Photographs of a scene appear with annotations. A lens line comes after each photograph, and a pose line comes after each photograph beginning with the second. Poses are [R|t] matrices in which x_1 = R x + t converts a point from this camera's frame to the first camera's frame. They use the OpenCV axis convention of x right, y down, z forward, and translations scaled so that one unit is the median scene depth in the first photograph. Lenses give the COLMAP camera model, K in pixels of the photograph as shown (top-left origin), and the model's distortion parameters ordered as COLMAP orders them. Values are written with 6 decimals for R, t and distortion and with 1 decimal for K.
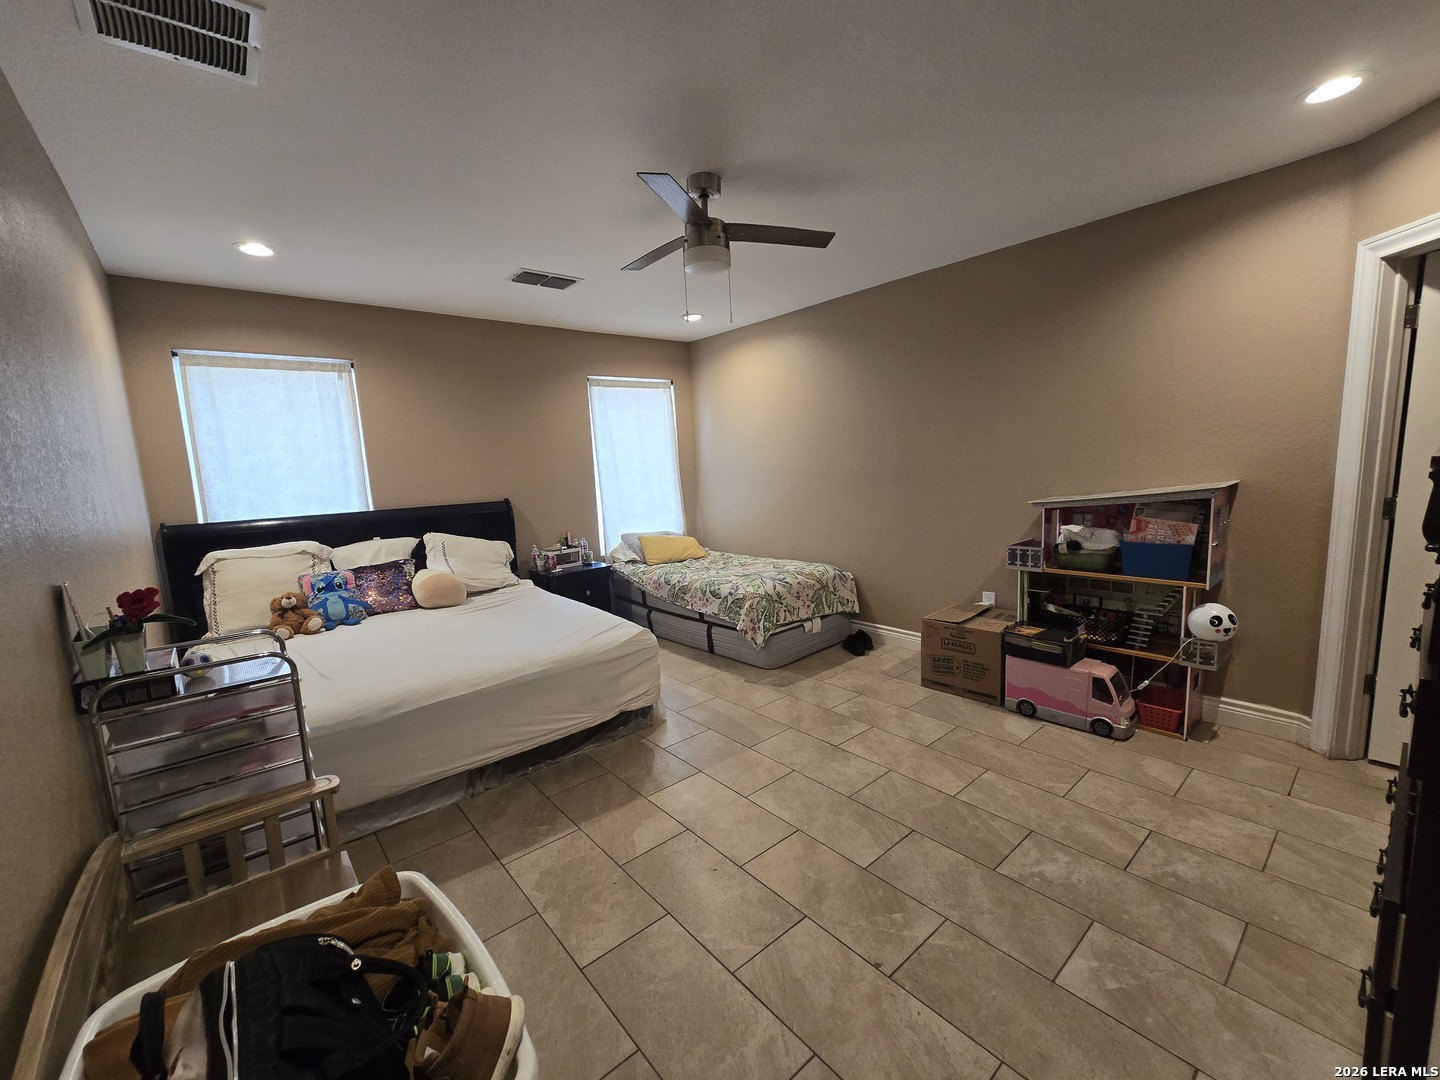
lens RADIAL K [[588.2, 0, 723.7], [0, 588.2, 542.1], [0, 0, 1]] dist [-0.000335, -0.000538]
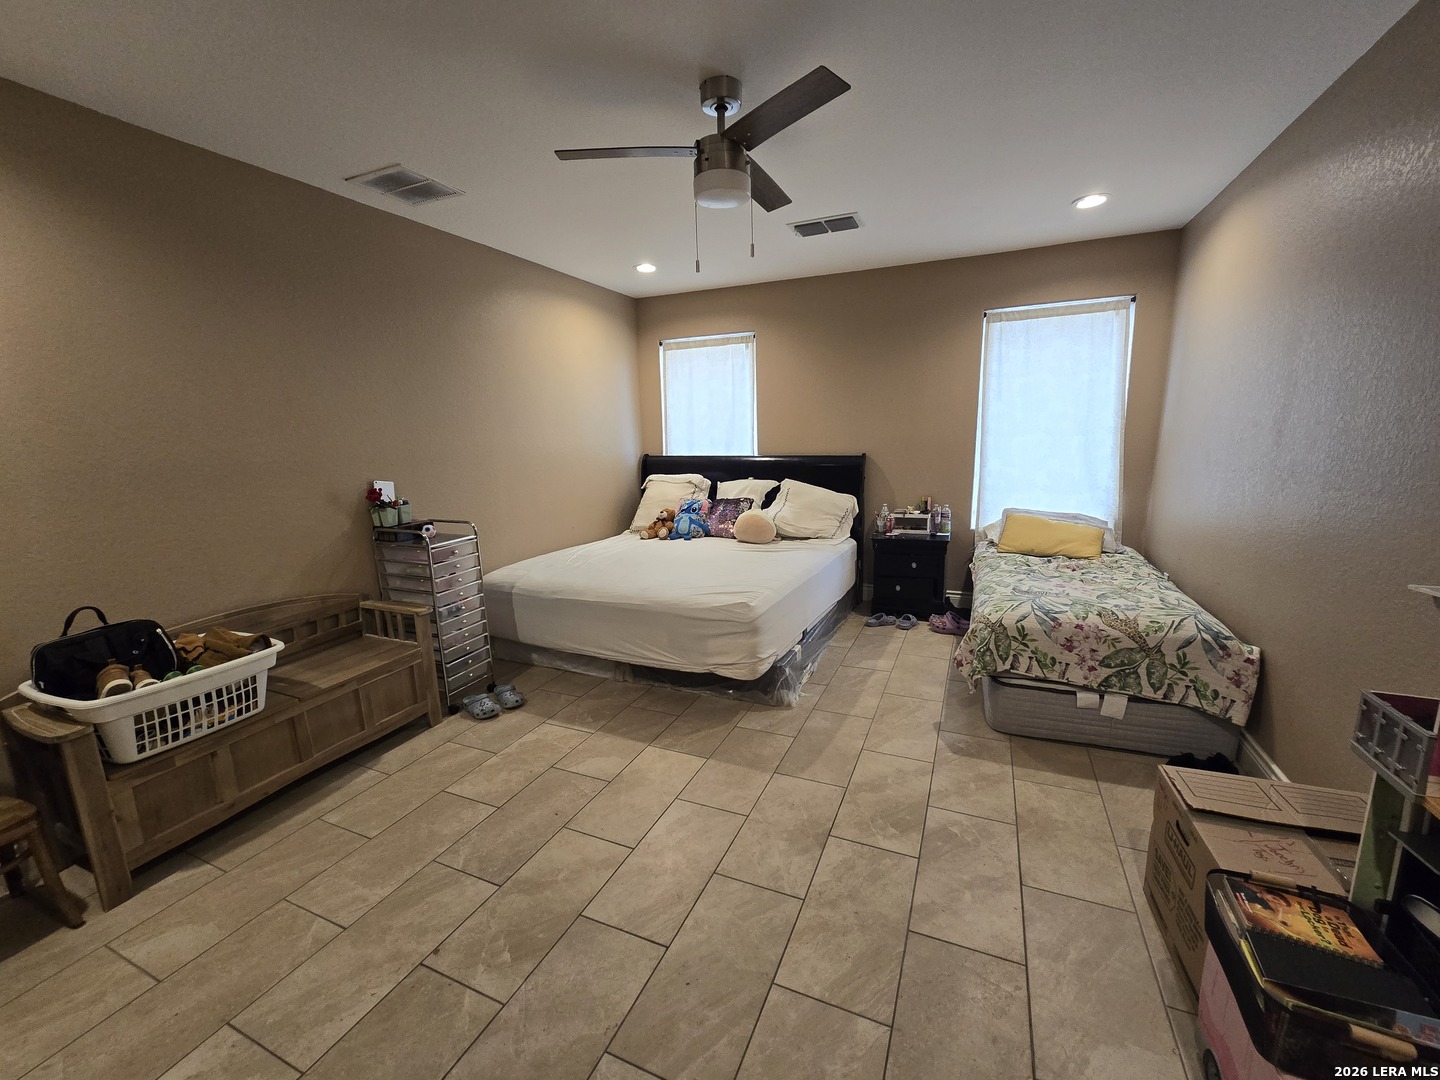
lens RADIAL K [[588.2, 0, 723.5], [0, 588.2, 538.4], [0, 0, 1]] dist [-0.000335, -0.000538]
pose [[0.438816, 0.200966, -0.875816, 0.504475], [-0.116612, 0.979164, 0.166254, -0.083228], [0.890978, 0.029176, 0.453107, 0.397400]]
